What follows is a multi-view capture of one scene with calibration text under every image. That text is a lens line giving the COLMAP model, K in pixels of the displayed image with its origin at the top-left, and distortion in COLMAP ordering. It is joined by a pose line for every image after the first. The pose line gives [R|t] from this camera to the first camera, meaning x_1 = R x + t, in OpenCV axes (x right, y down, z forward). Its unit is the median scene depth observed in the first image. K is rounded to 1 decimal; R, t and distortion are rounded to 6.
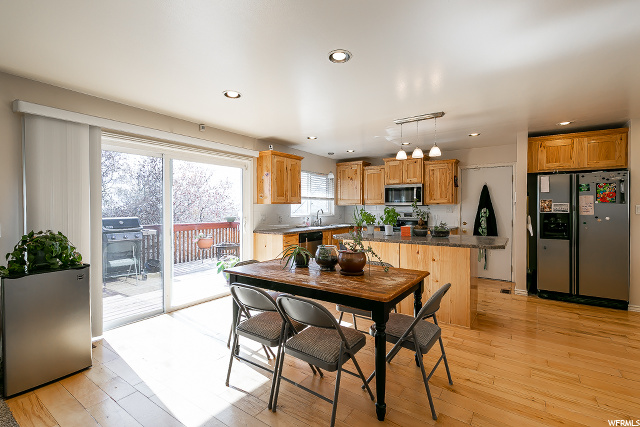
lens RADIAL K [[294.3, 0, 315.0], [0, 294.3, 209.9], [0, 0, 1]] dist [-0.002951, 0.002676]
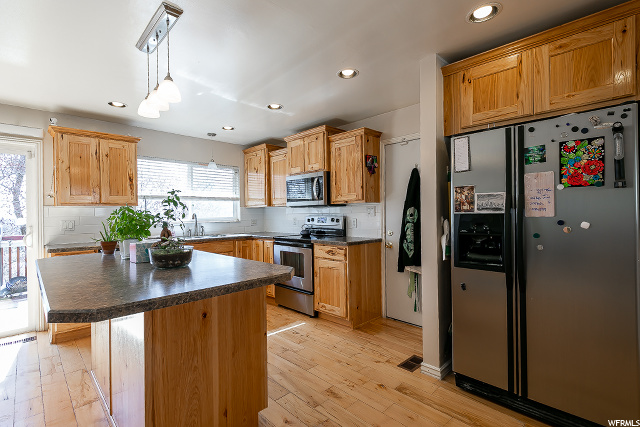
lens RADIAL K [[294.3, 0, 329.4], [0, 294.3, 212.7], [0, 0, 1]] dist [-0.002951, 0.002676]
pose [[0.989953, -0.014289, -0.140671, 0.614816], [0.013583, 0.999890, -0.005977, 0.008133], [0.140740, 0.004006, 0.990038, 0.478762]]
